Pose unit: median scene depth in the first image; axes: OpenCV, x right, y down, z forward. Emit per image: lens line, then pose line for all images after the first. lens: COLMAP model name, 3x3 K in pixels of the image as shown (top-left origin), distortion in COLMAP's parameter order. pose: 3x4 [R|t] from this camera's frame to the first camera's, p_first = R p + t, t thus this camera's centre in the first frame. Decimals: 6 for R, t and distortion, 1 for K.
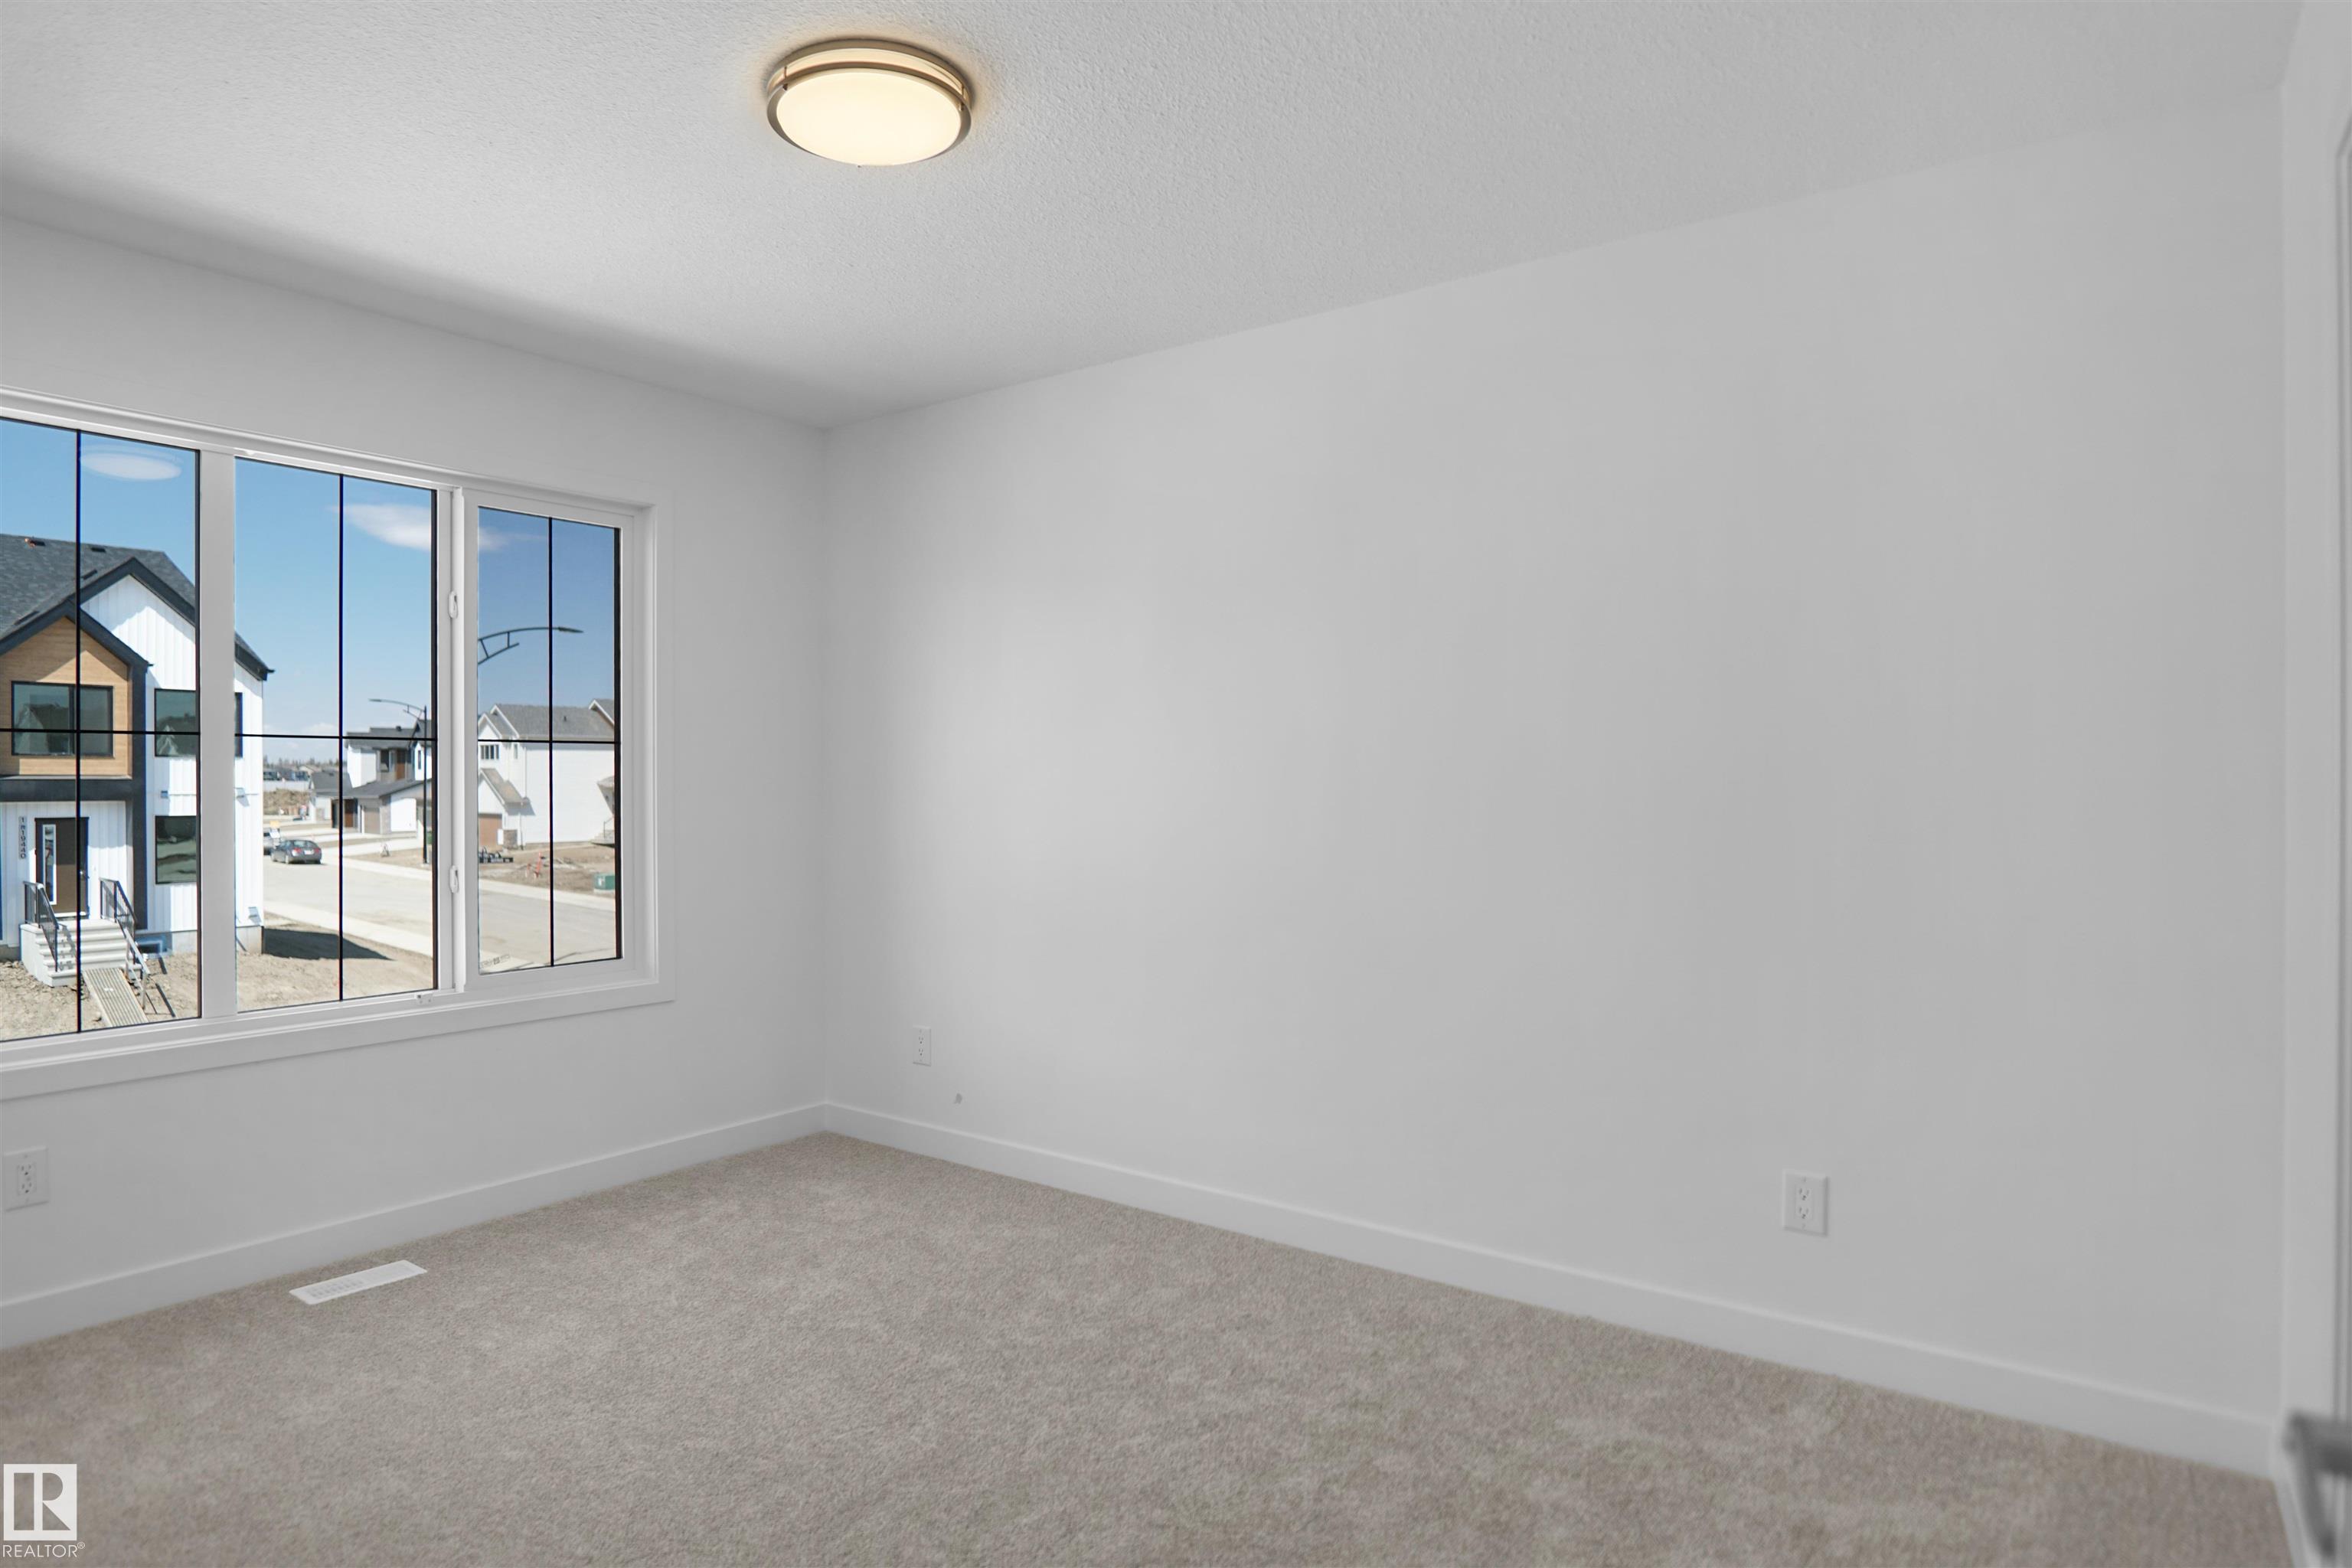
lens RADIAL K [[1212.0, 0, 1168.8], [0, 1212.0, 786.8], [0, 0, 1]] dist [-0.037085, -0.002525]
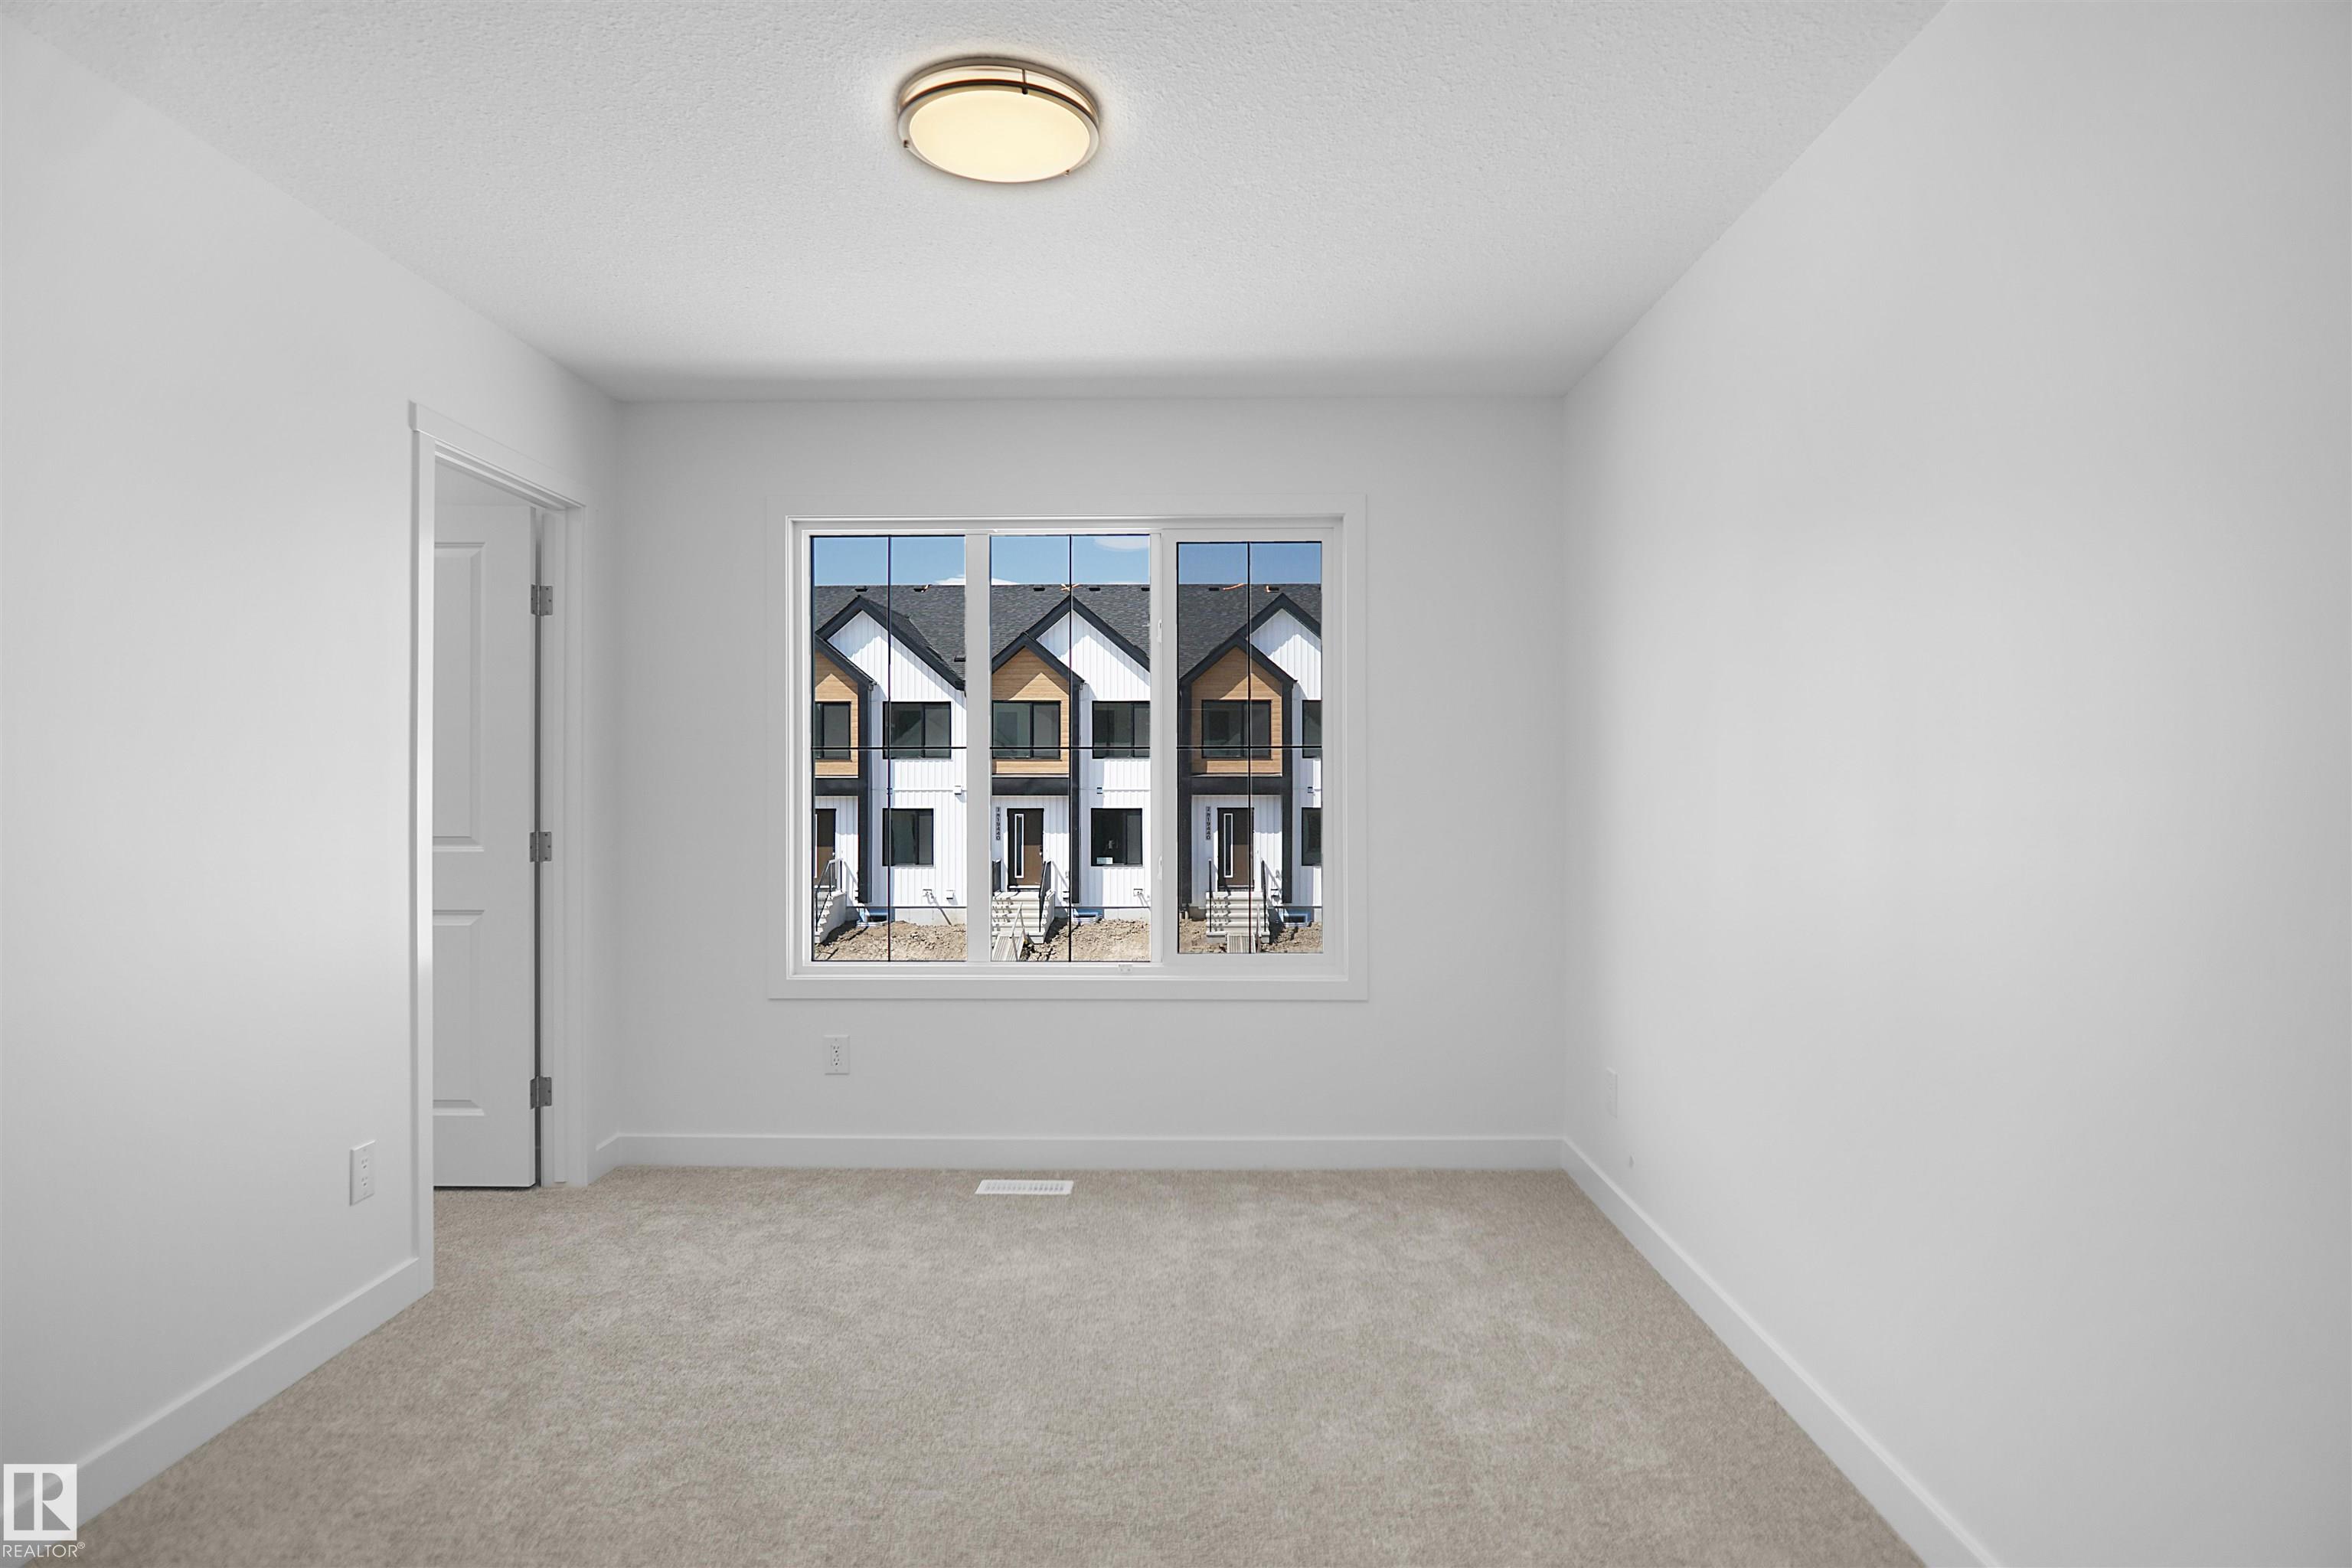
lens RADIAL K [[1322.5, 0, 1152.3], [0, 1322.5, 777.1], [0, 0, 1]] dist [-0.002187, 0.000167]
pose [[0.628254, 0.003540, -0.778000, 0.155621], [-0.008836, 0.999958, -0.002585, -0.002859], [0.777958, 0.008498, 0.628259, 0.074951]]
